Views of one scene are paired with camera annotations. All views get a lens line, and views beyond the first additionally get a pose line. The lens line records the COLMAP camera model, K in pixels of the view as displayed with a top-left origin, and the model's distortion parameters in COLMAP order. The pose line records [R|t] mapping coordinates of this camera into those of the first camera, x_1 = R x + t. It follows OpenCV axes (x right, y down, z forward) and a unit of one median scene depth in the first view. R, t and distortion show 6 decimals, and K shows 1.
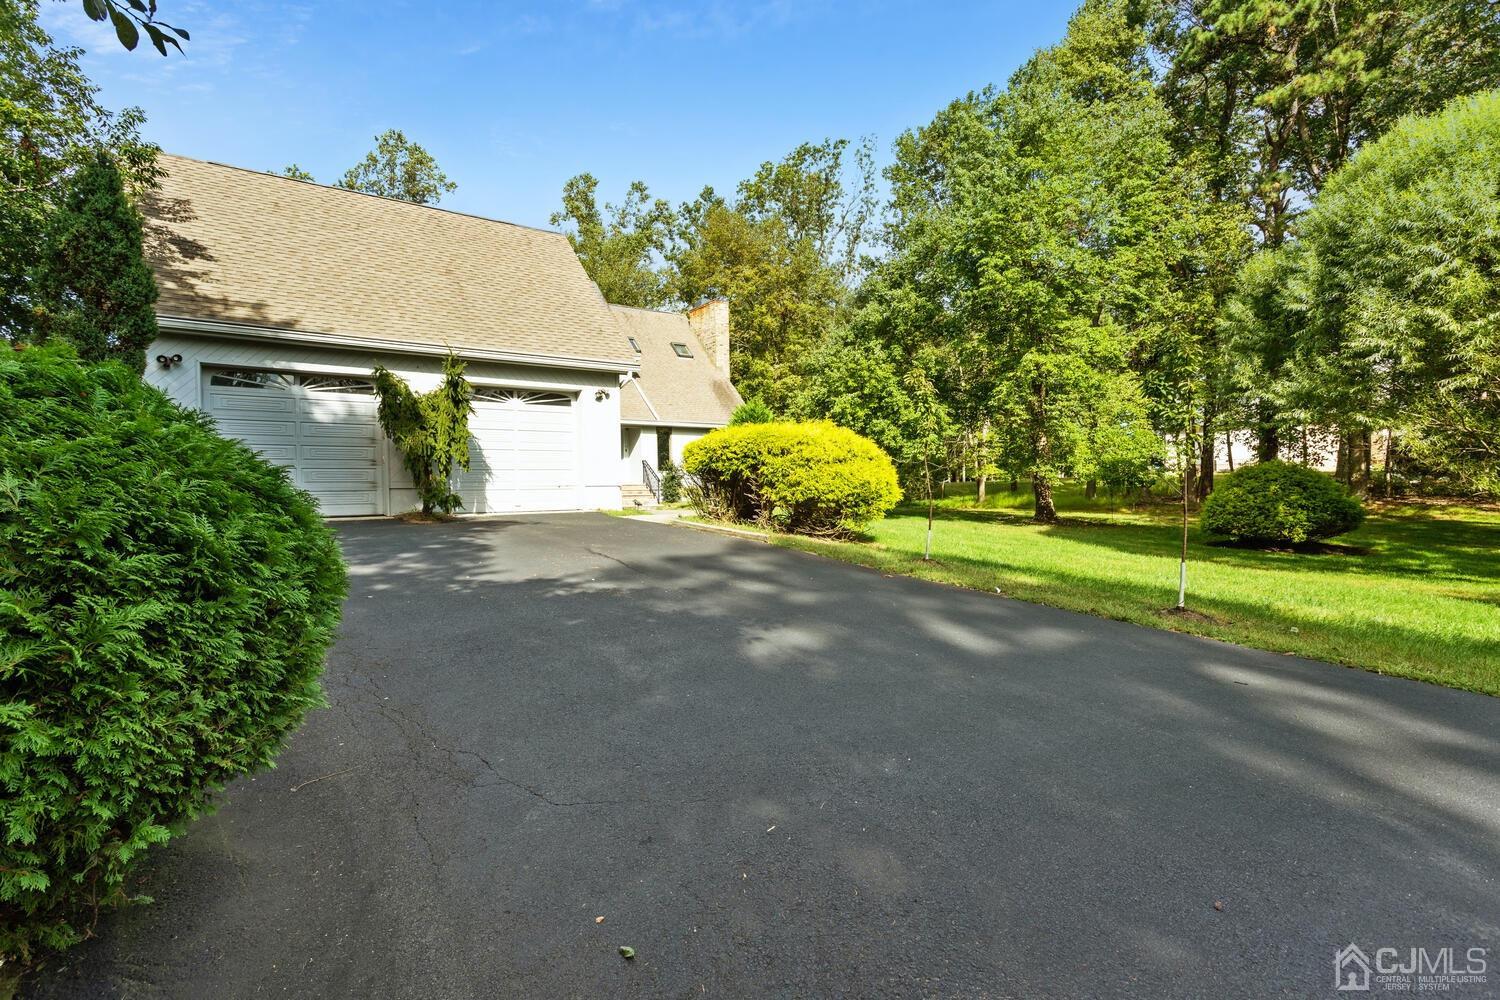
lens RADIAL K [[716.3, 0, 756.5], [0, 716.3, 502.7], [0, 0, 1]] dist [-0.004294, 0.001258]
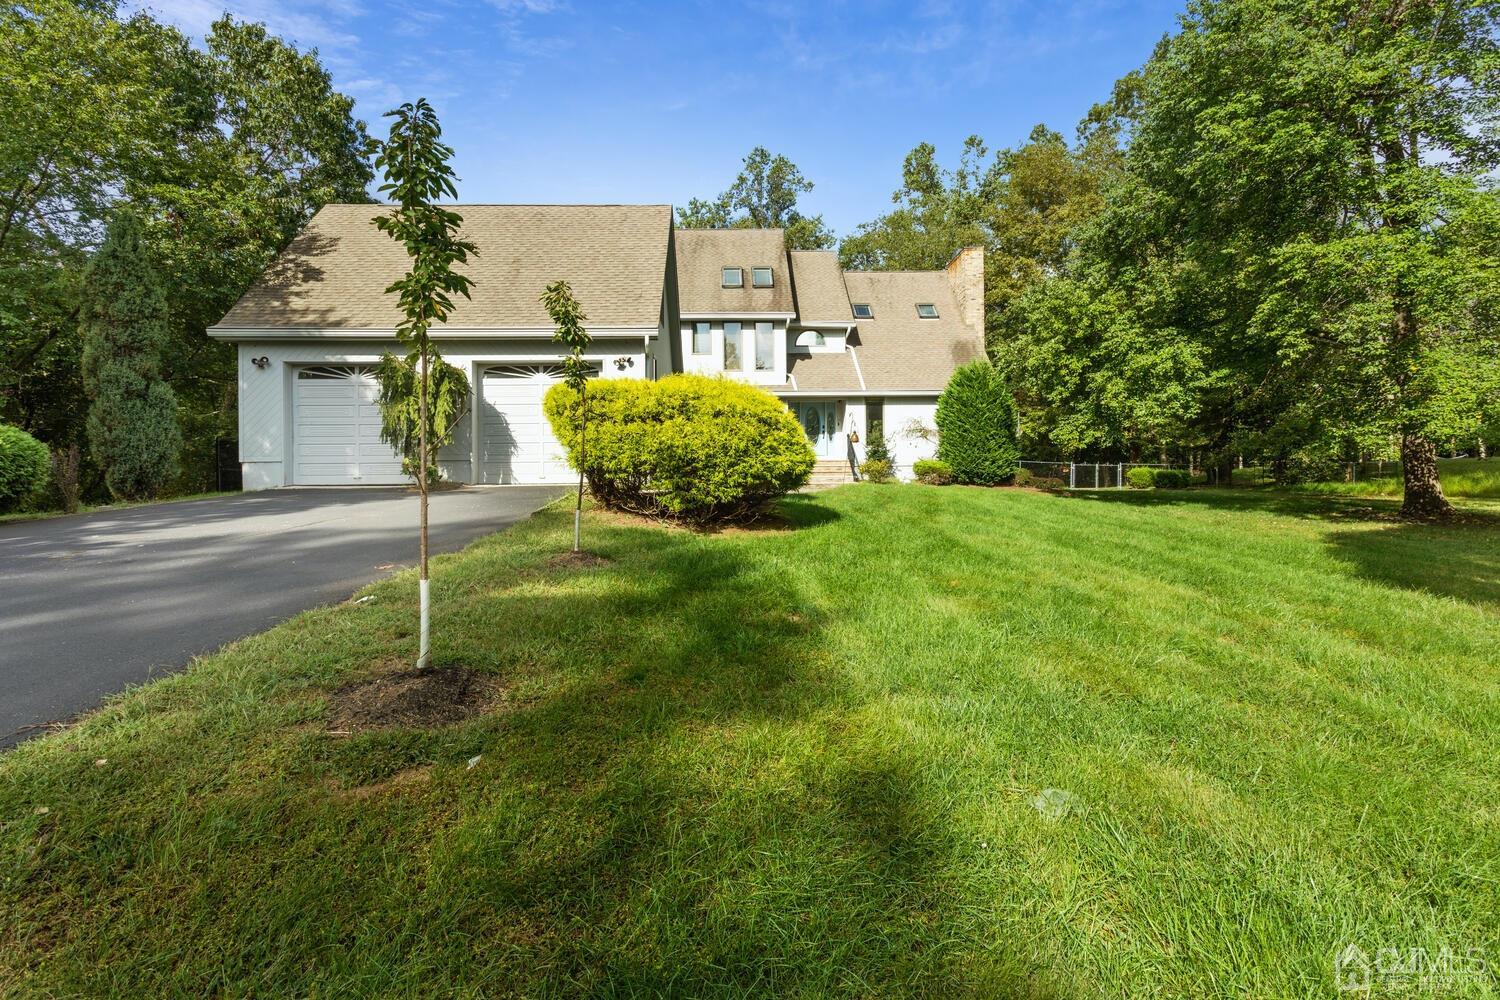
lens RADIAL K [[716.3, 0, 750.3], [0, 716.3, 468.9], [0, 0, 1]] dist [-0.004294, 0.001258]
pose [[0.818367, 0.003996, -0.574682, 0.308752], [-0.016893, 0.999711, -0.017105, 0.002170], [0.574447, 0.023707, 0.818198, 0.209611]]
